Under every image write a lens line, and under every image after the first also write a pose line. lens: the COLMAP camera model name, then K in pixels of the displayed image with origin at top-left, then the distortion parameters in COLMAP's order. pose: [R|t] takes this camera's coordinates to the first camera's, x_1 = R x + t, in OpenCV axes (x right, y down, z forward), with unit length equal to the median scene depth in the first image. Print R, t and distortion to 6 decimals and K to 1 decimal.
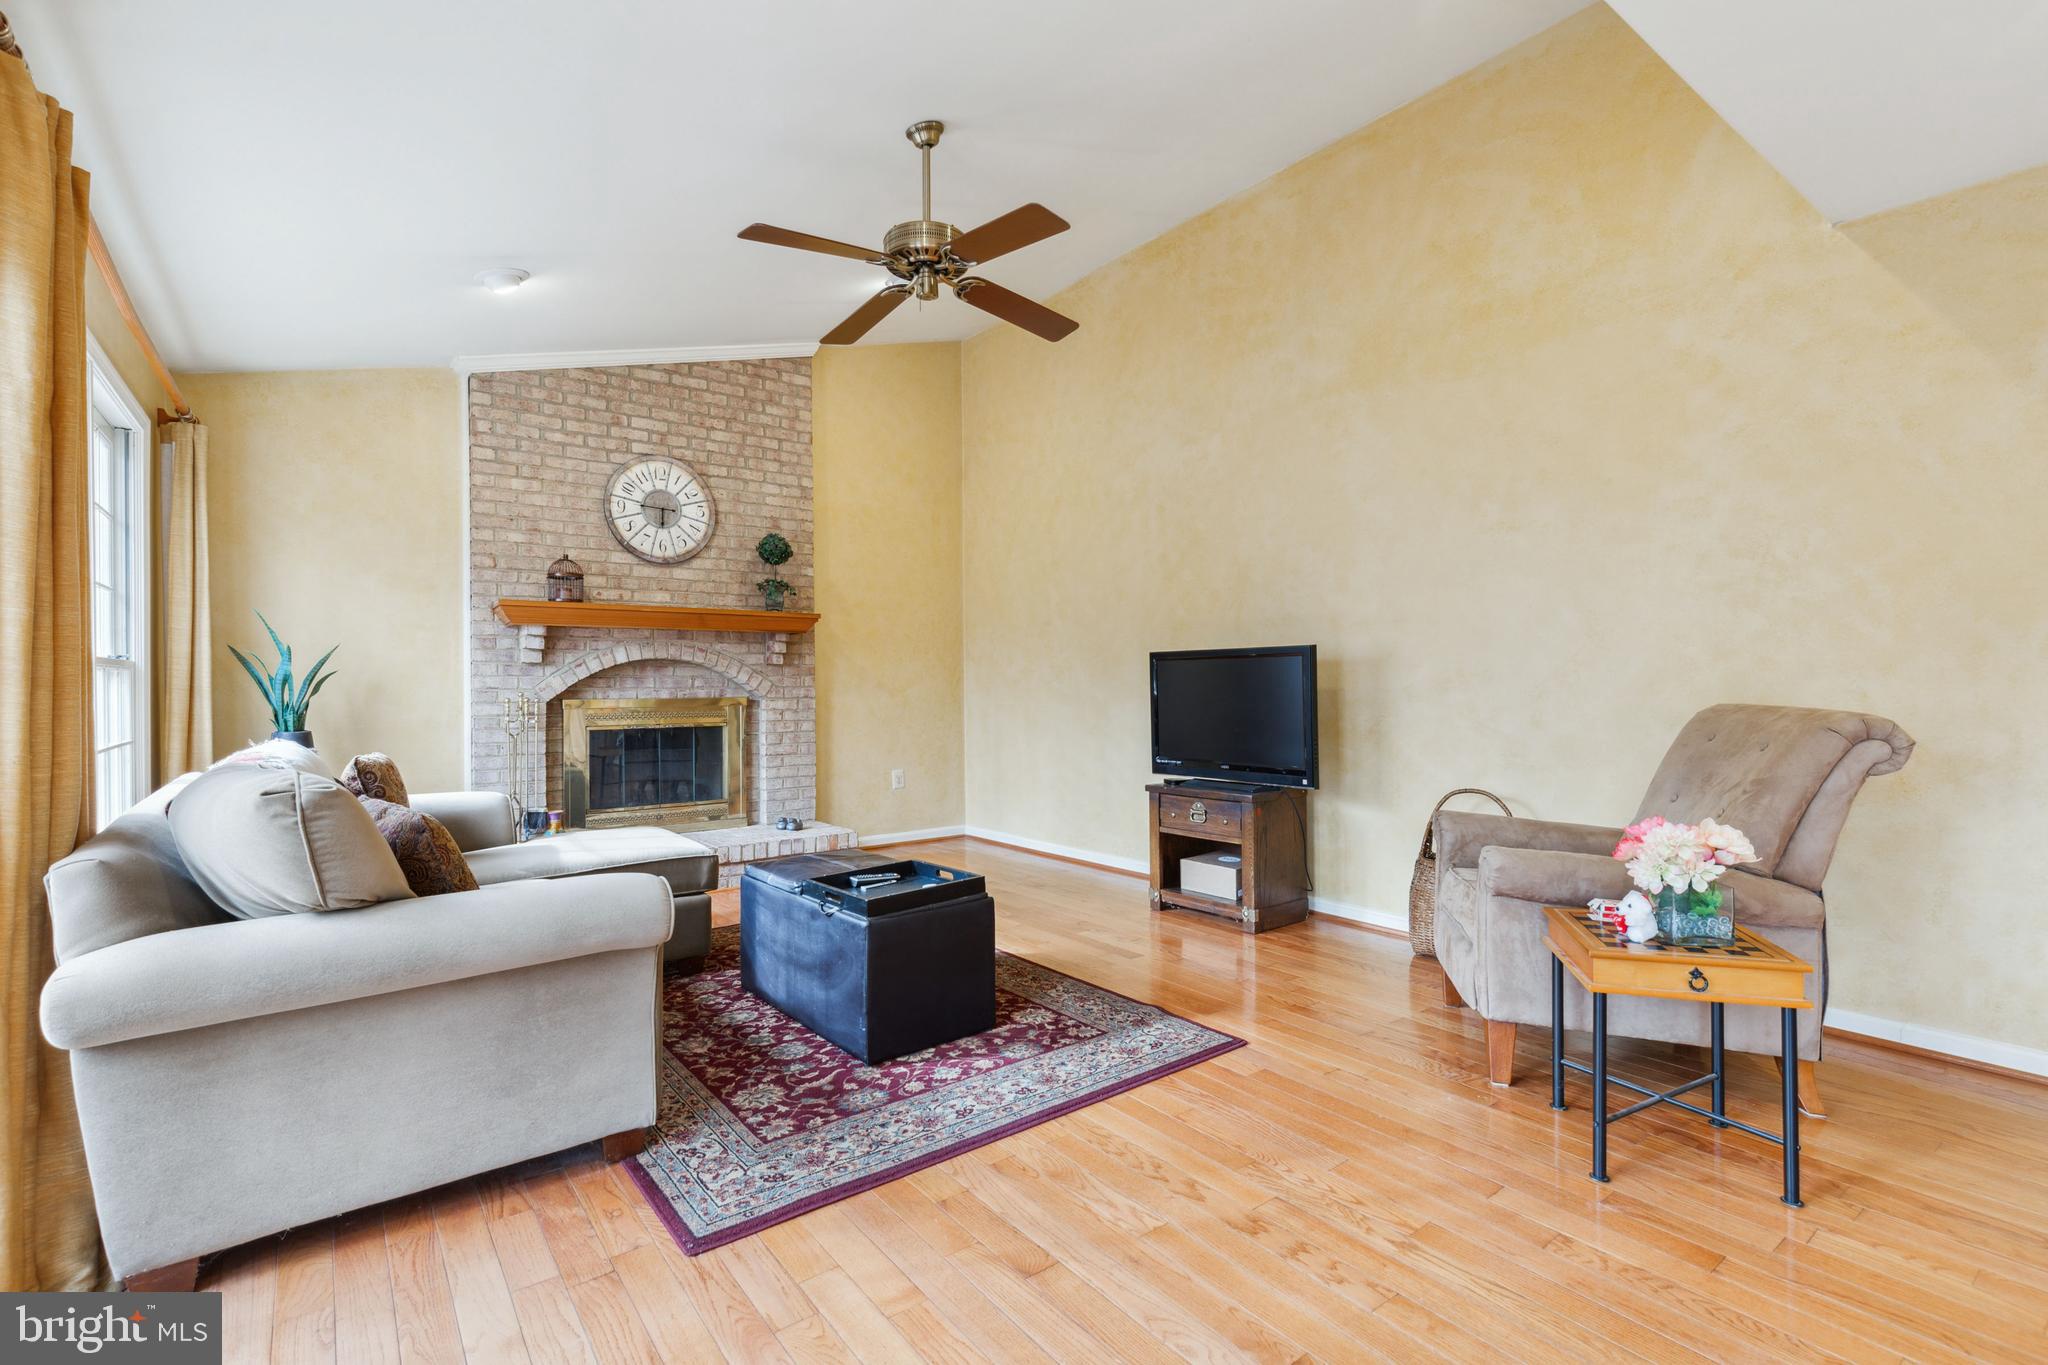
lens RADIAL K [[942.9, 0, 1028.7], [0, 942.9, 669.3], [0, 0, 1]] dist [0.014328, 0.000141]
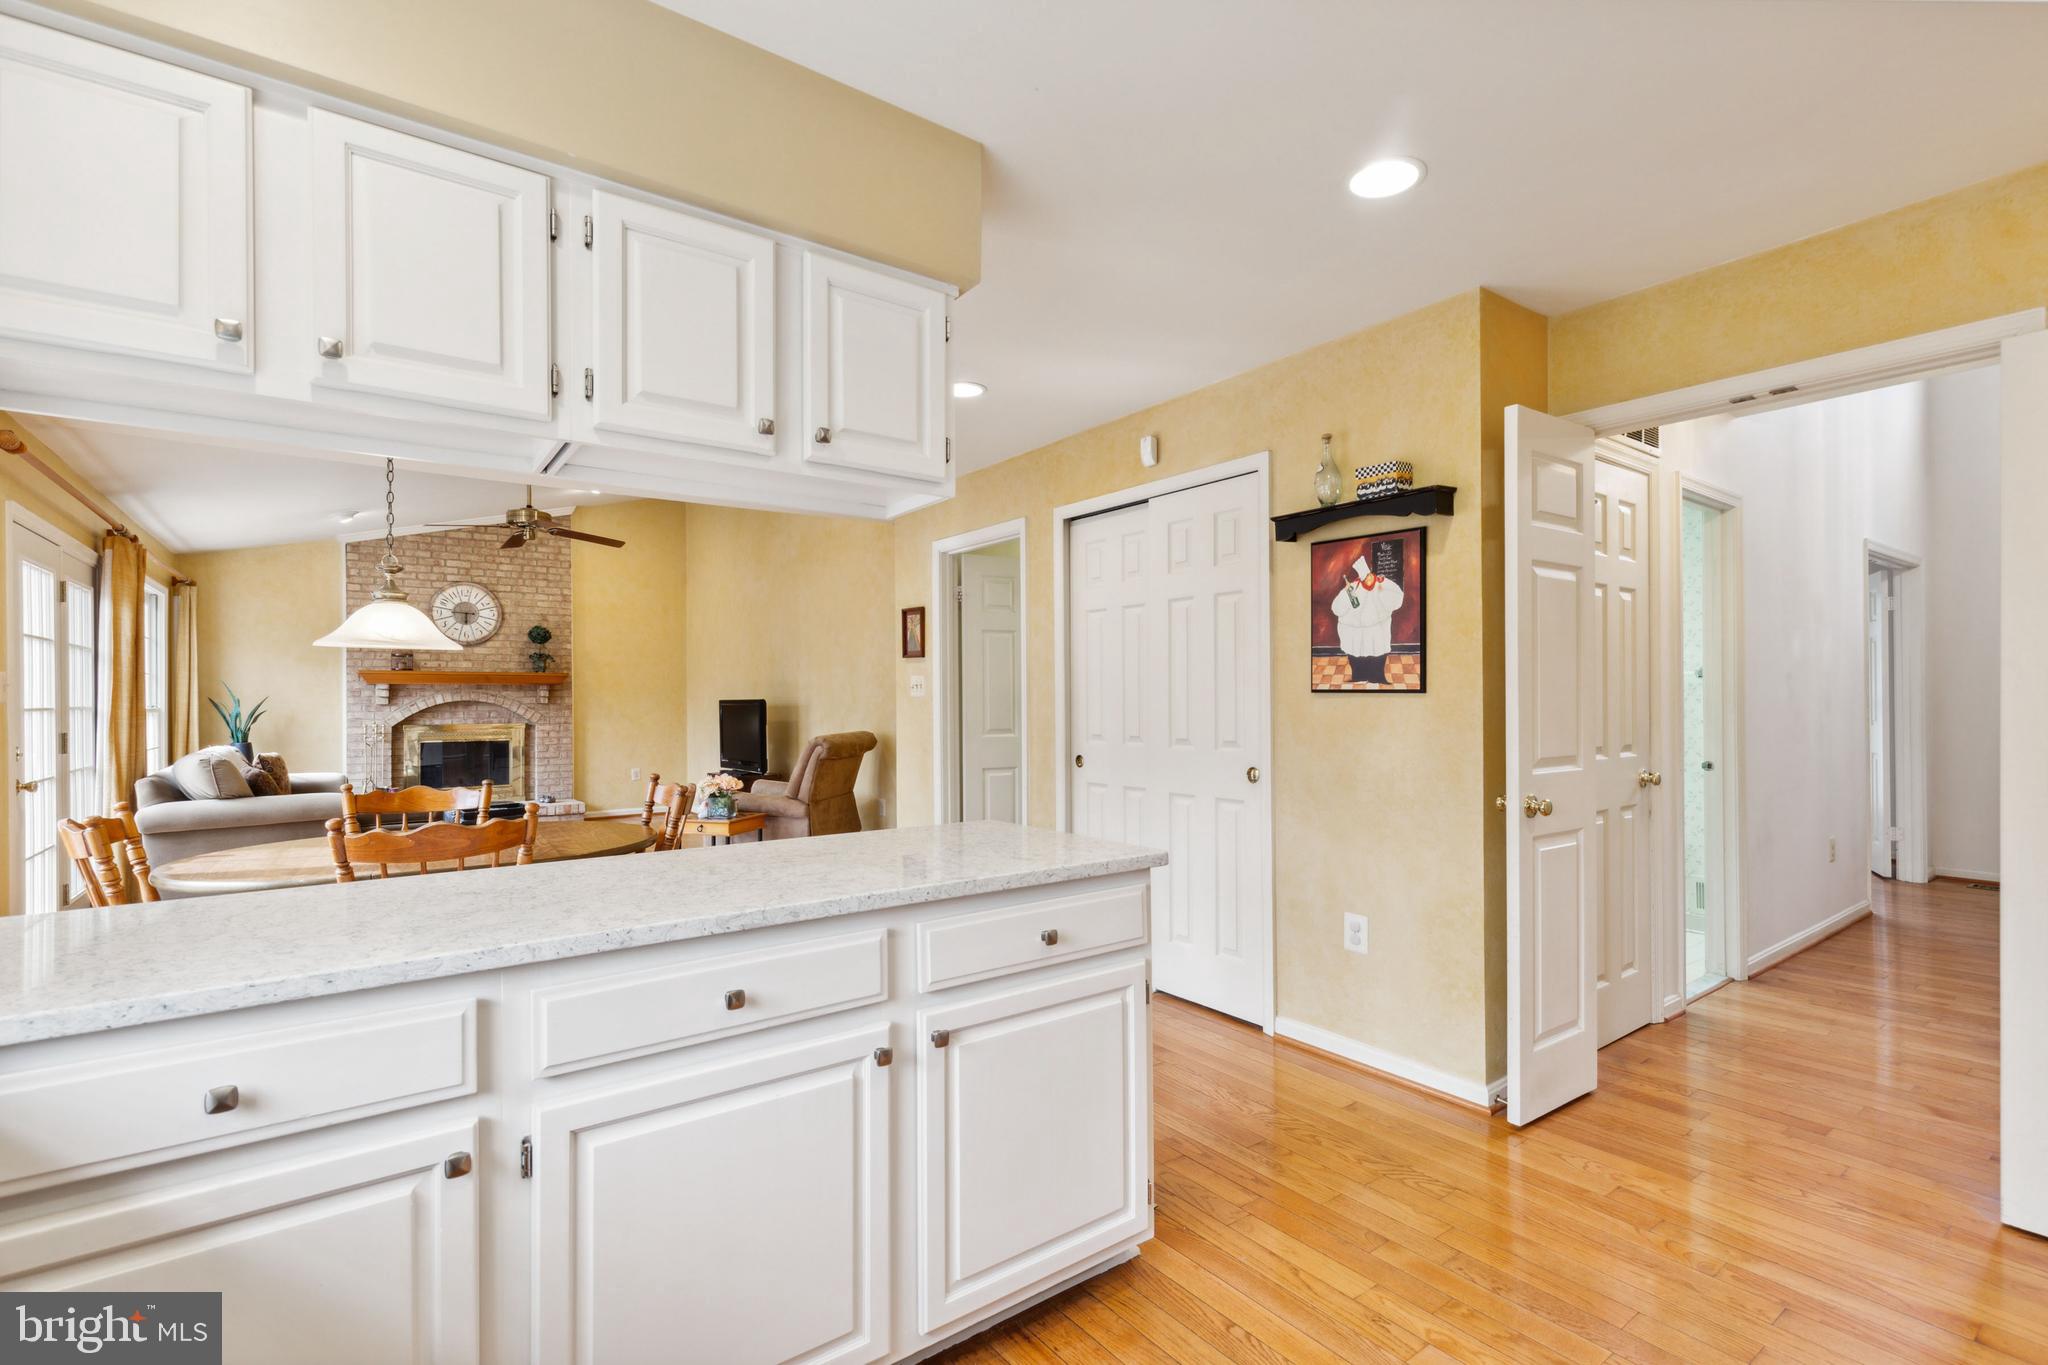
lens RADIAL K [[942.9, 0, 1022.8], [0, 942.9, 686.3], [0, 0, 1]] dist [0.014328, 0.000141]
pose [[0.999842, 0.001820, -0.017704, 0.664835], [-0.001826, 0.999998, -0.000330, -0.040120], [0.017704, 0.000362, 0.999843, -0.709957]]
